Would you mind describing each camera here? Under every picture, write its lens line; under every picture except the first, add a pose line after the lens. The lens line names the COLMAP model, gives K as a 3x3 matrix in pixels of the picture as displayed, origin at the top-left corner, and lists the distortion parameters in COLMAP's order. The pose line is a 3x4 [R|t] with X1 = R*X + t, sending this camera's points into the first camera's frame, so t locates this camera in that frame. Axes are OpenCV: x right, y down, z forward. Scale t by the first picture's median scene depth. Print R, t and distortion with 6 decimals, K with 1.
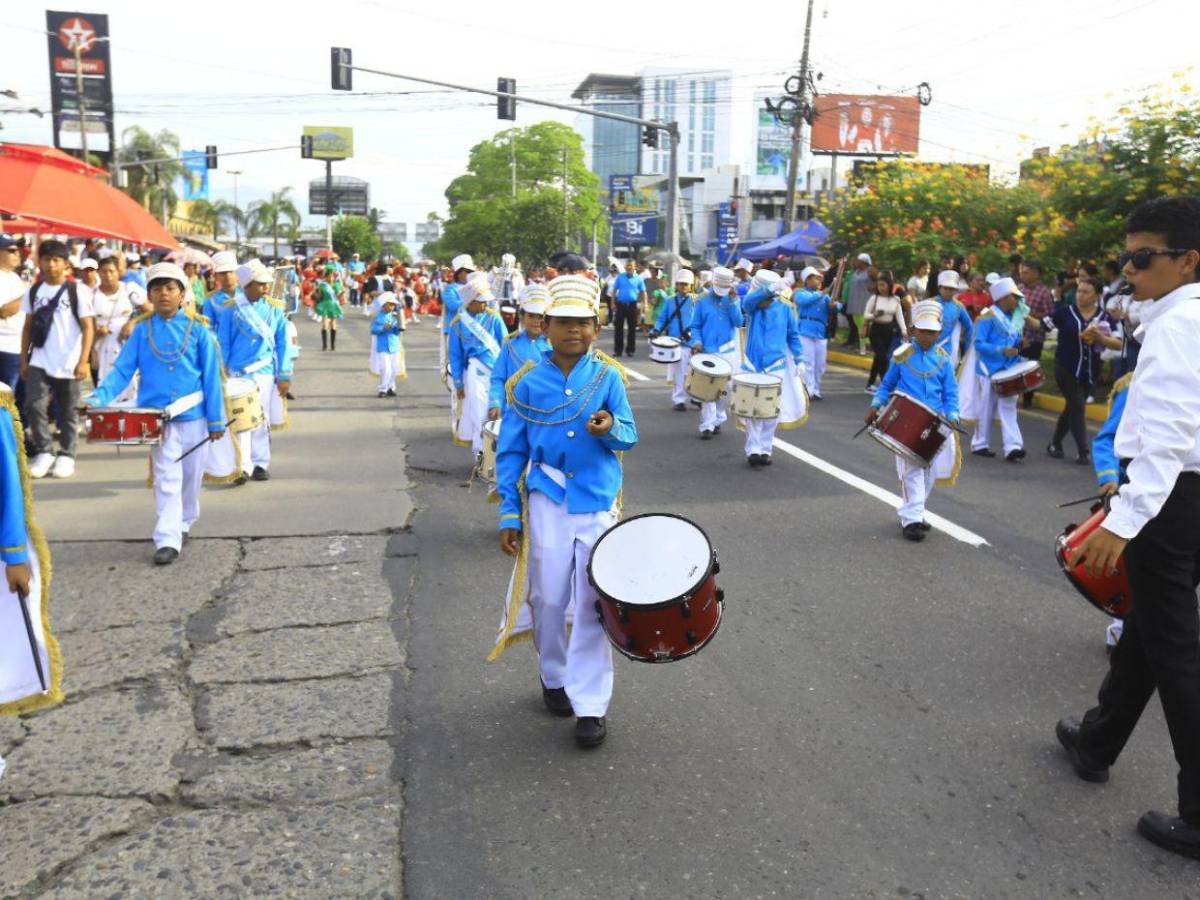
lens RADIAL K [[1176.7, 0, 598.6], [0, 1176.7, 440.7], [0, 0, 1]] dist [-0.010704, 0.120372]
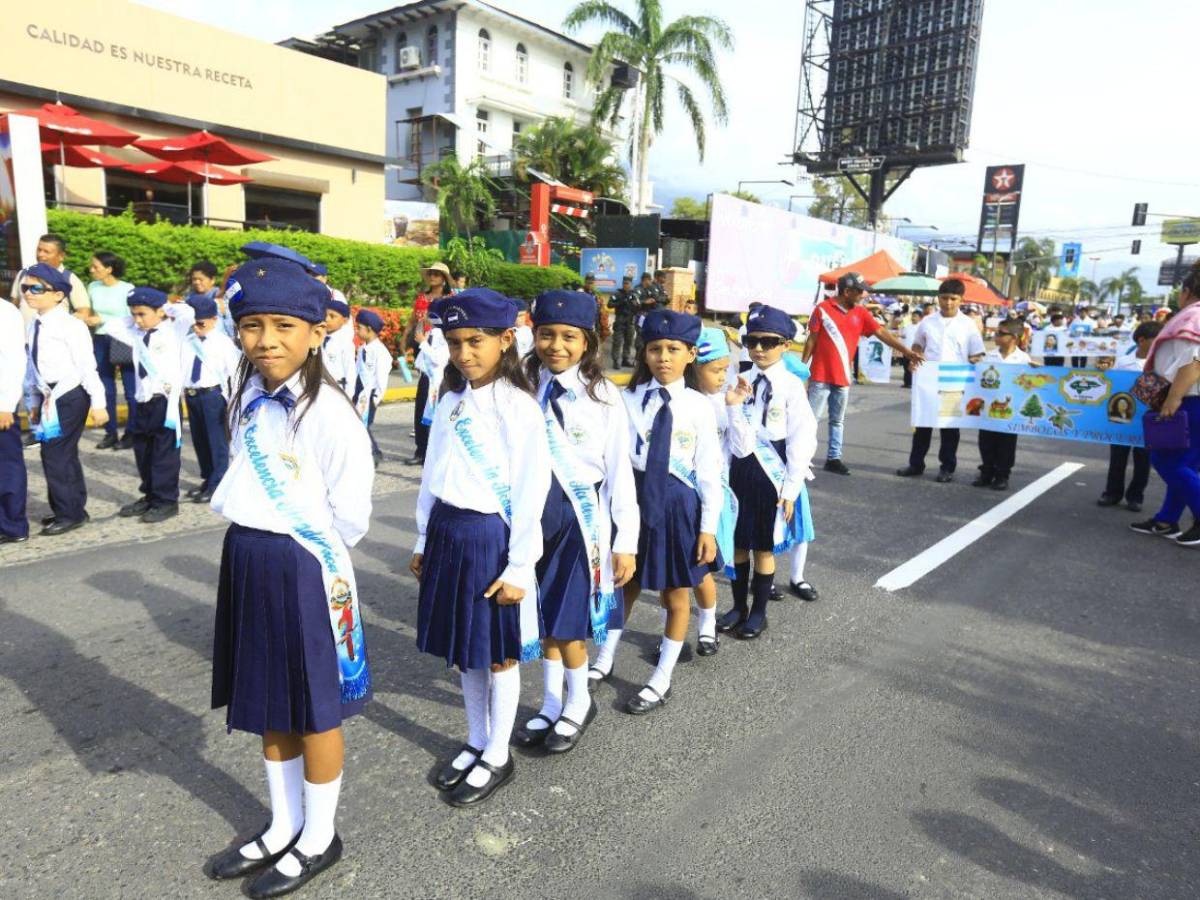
lens RADIAL K [[825.3, 0, 597.3], [0, 825.3, 442.1], [0, 0, 1]] dist [-0.049556, 0.061238]
pose [[0.663144, 0.131006, -0.736938, 0.065541], [-0.130818, 0.989695, 0.058220, 0.023263], [0.736971, 0.057797, 0.673449, -0.146484]]
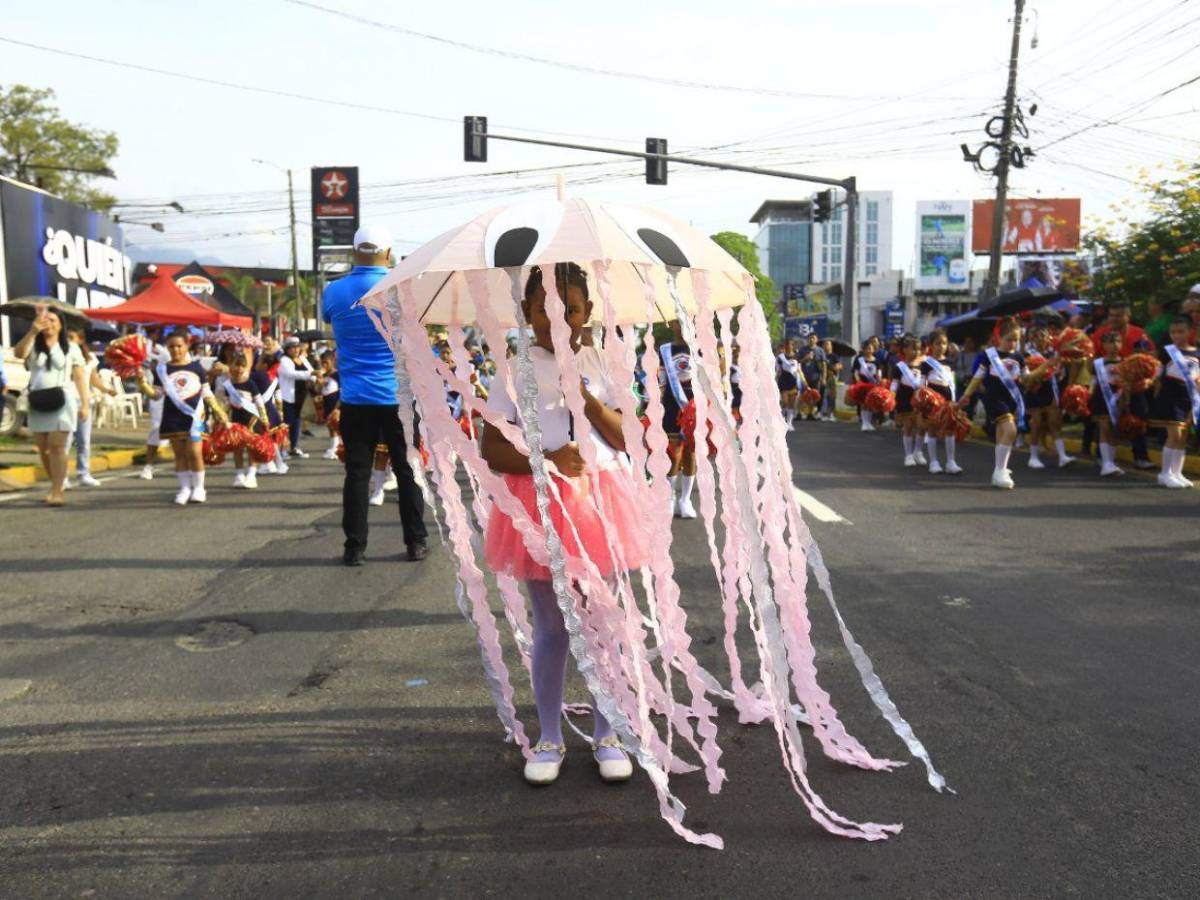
lens RADIAL K [[976.5, 0, 596.1], [0, 976.5, 446.6], [0, 0, 1]] dist [-0.039700, 0.083072]
pose [[0.983190, -0.008884, -0.182369, 0.002845], [-0.003638, 0.997664, -0.068215, -0.008383], [0.182549, 0.067732, 0.980861, 0.092434]]
